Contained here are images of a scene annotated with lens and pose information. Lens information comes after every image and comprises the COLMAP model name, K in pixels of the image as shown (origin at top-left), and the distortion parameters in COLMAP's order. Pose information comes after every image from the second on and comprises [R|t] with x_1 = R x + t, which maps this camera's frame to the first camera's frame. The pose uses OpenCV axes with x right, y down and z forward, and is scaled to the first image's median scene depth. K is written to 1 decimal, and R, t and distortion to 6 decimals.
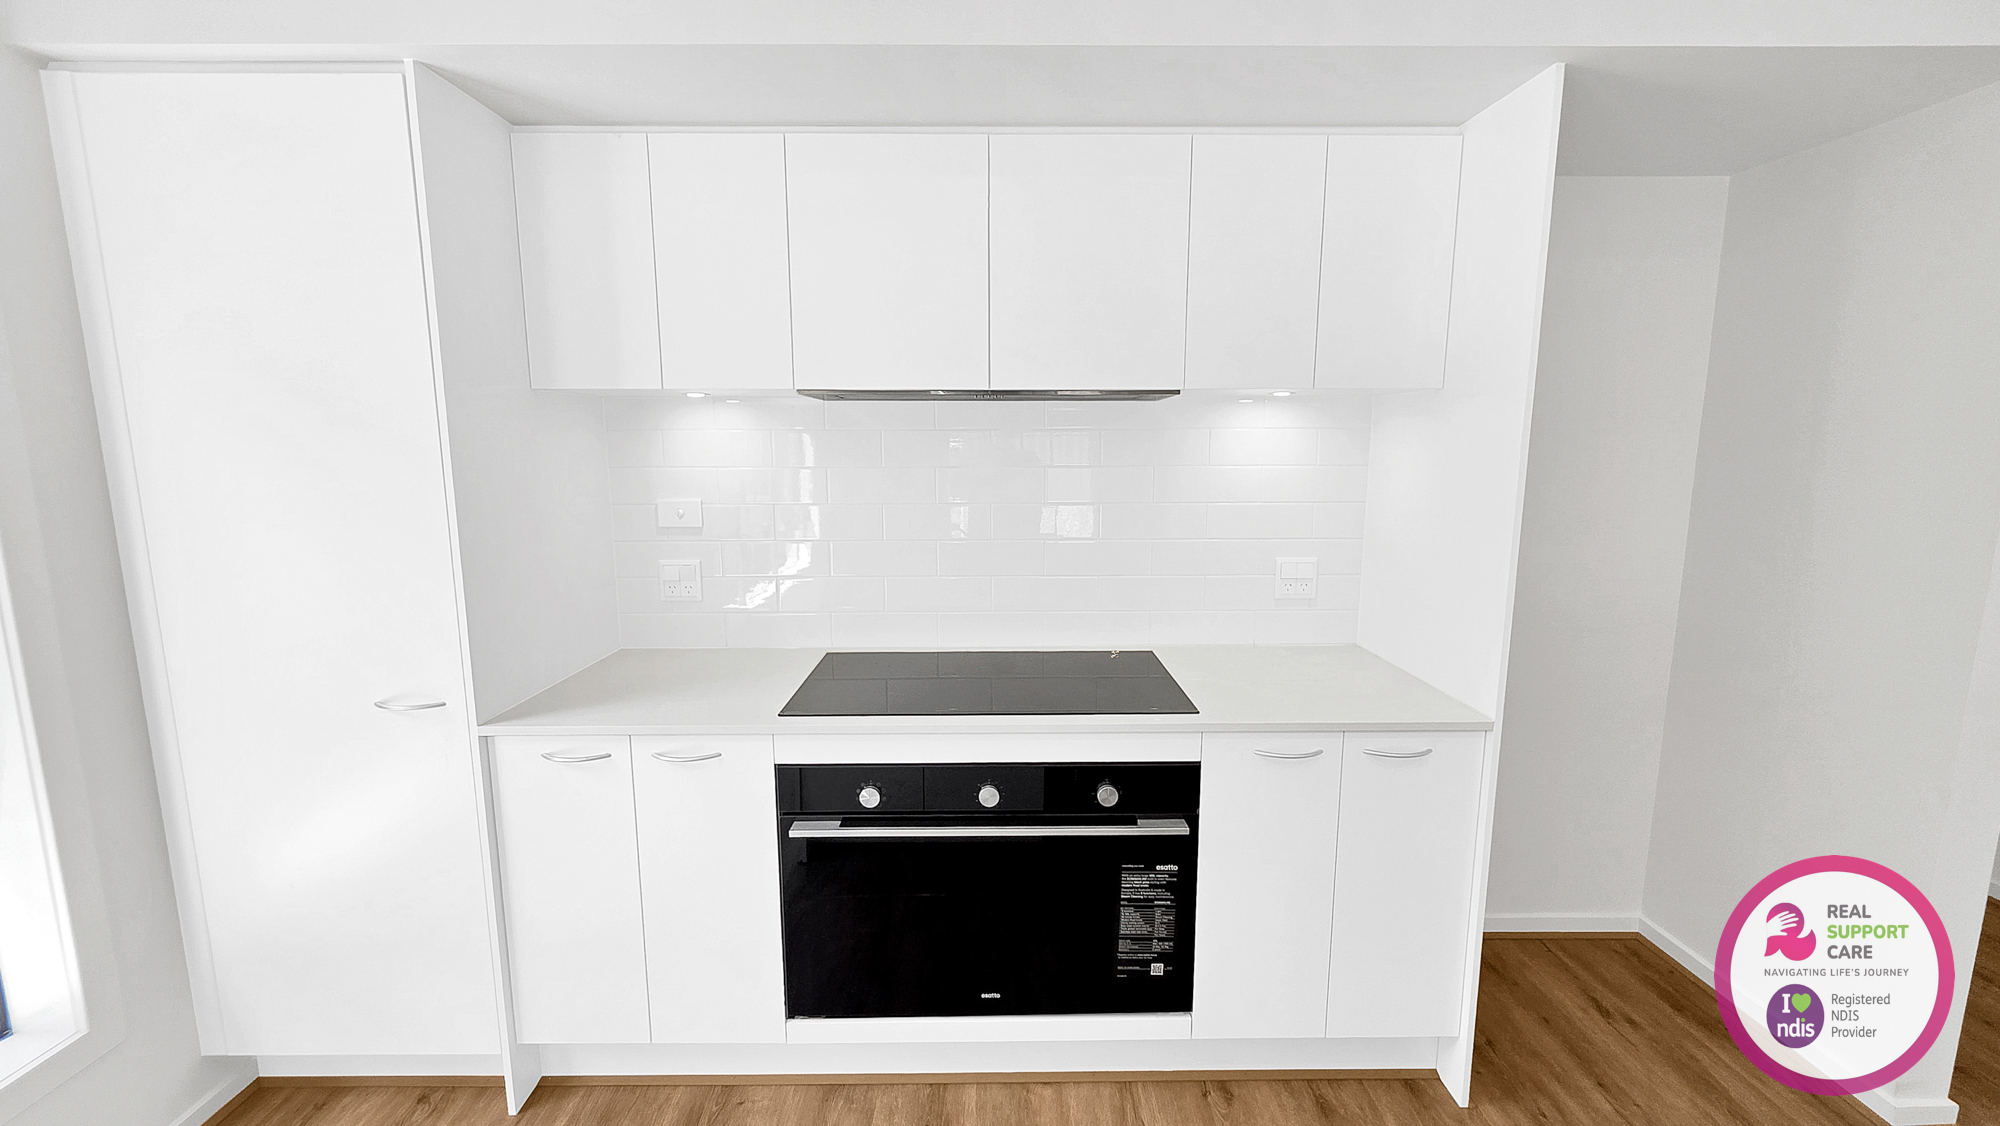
lens RADIAL K [[842.6, 0, 995.0], [0, 842.6, 554.2], [0, 0, 1]] dist [0.000360, -0.000140]
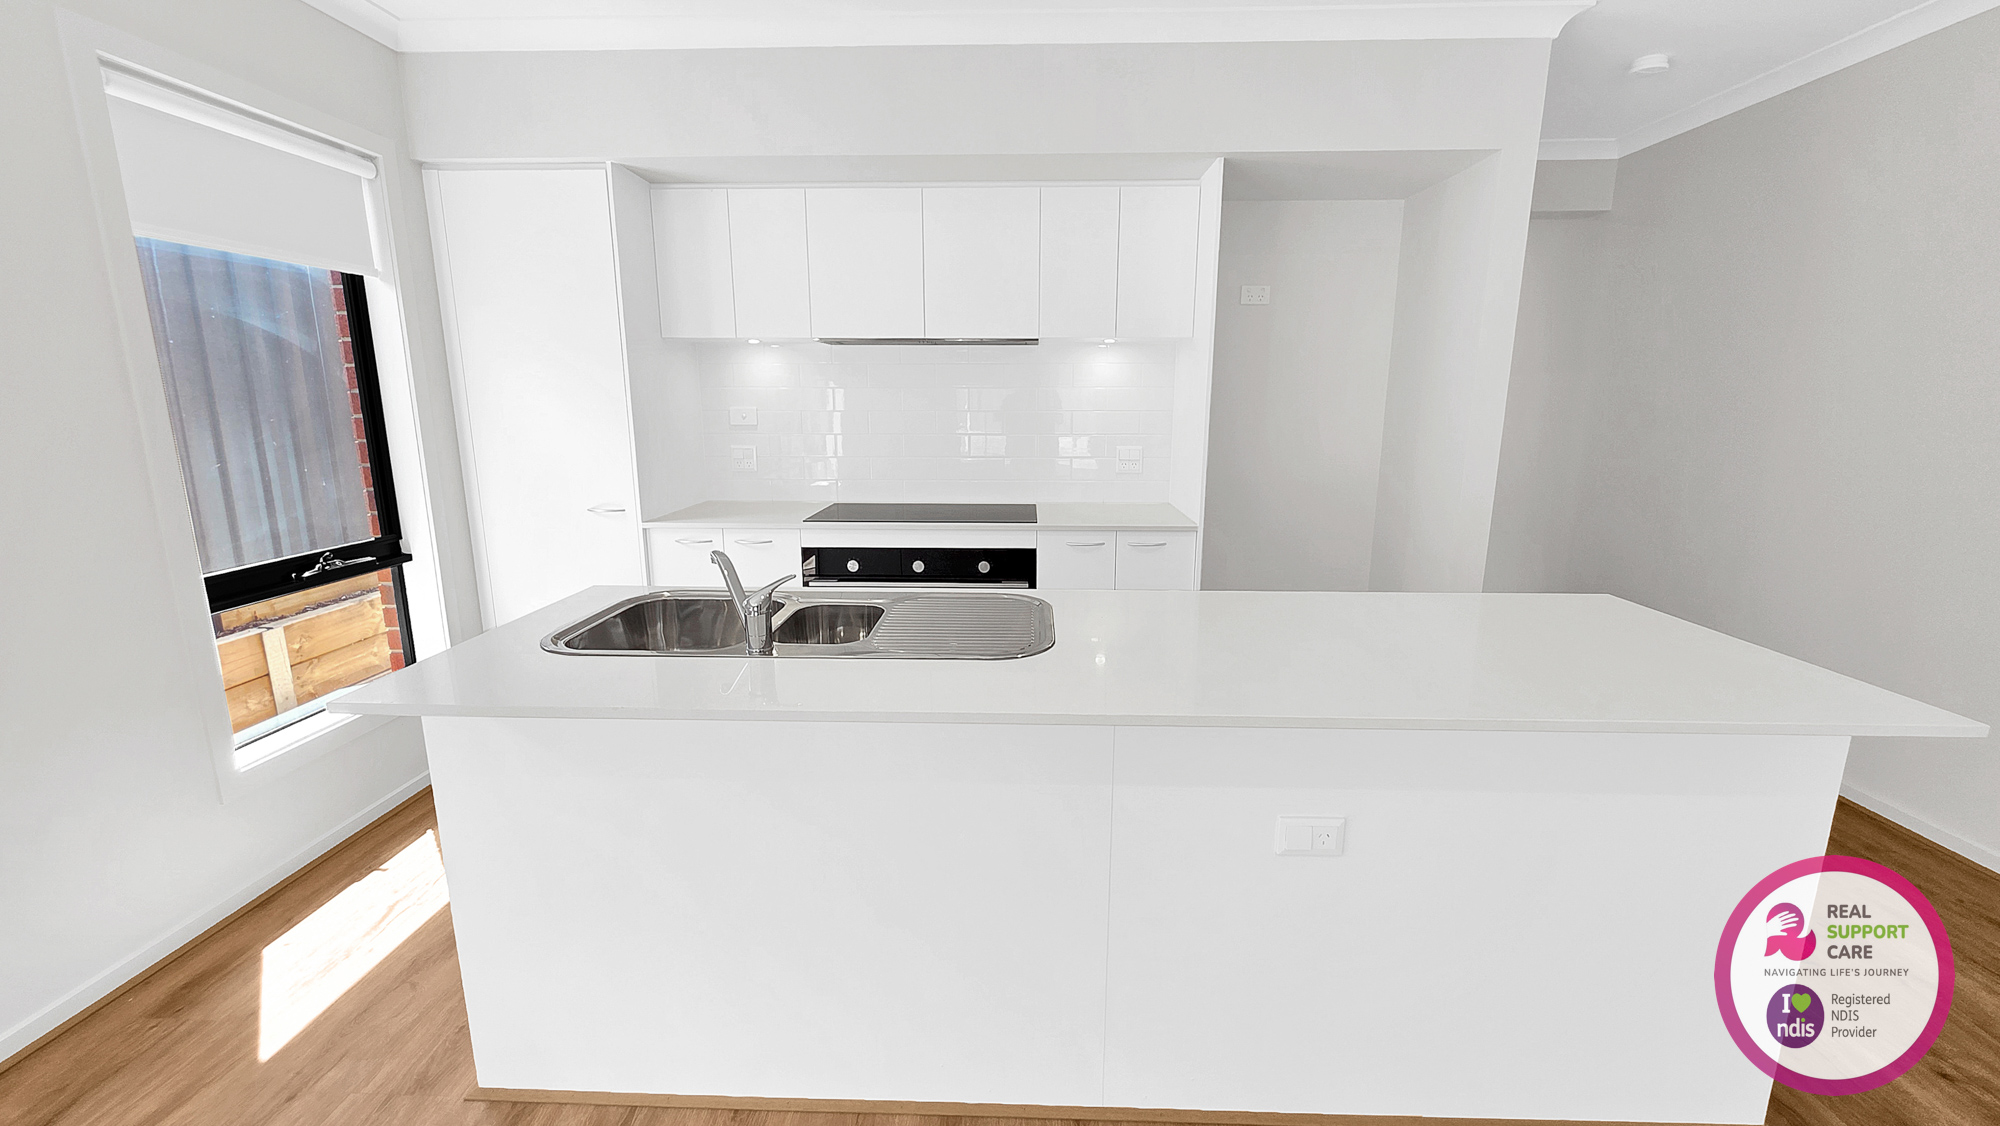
lens RADIAL K [[842.6, 0, 995.0], [0, 842.6, 554.2], [0, 0, 1]] dist [0.000360, -0.000140]
pose [[0.999042, 0.010126, -0.042581, 0.217784], [-0.007631, 0.998266, 0.058364, 0.144307], [0.043098, -0.057983, 0.997387, -0.739369]]
